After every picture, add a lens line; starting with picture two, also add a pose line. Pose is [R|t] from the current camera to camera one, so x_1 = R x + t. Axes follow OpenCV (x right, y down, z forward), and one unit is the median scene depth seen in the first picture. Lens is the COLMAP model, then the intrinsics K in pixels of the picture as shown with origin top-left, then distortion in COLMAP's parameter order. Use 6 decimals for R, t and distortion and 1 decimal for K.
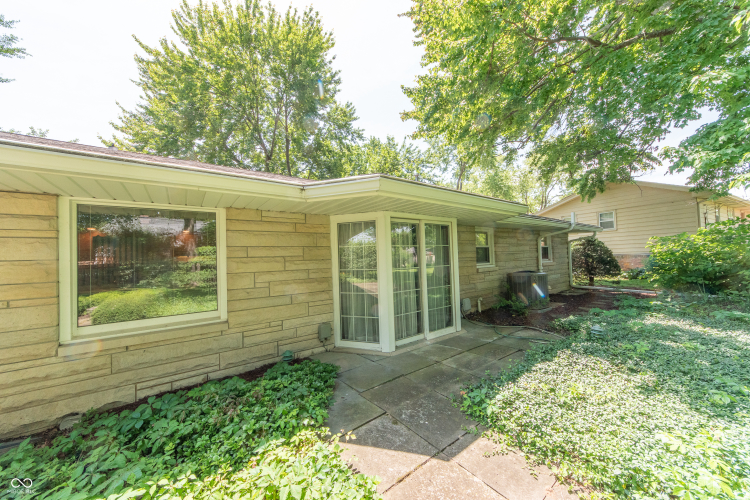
lens RADIAL K [[269.4, 0, 375.0], [0, 269.4, 250.0], [0, 0, 1]] dist [-0.001675, 0.000032]
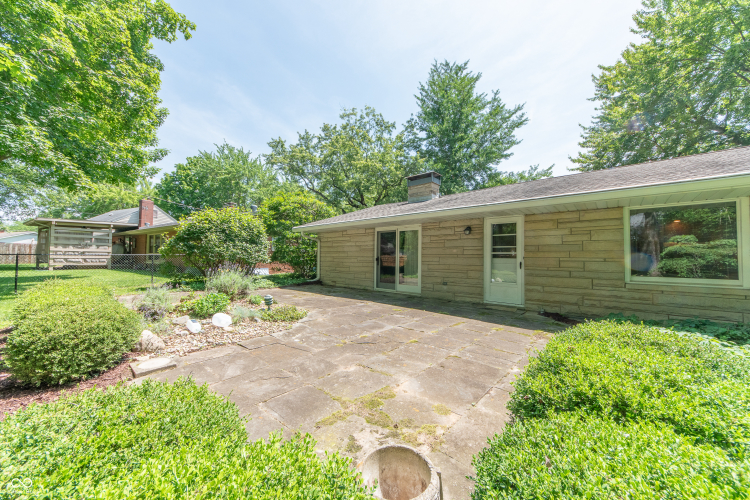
lens RADIAL K [[269.4, 0, 375.0], [0, 269.4, 250.0], [0, 0, 1]] dist [-0.001675, 0.000032]
pose [[0.214900, 0.008956, -0.976595, 0.068941], [0.006537, 0.999922, 0.010609, 0.015069], [0.976614, -0.008664, 0.214824, -0.230989]]
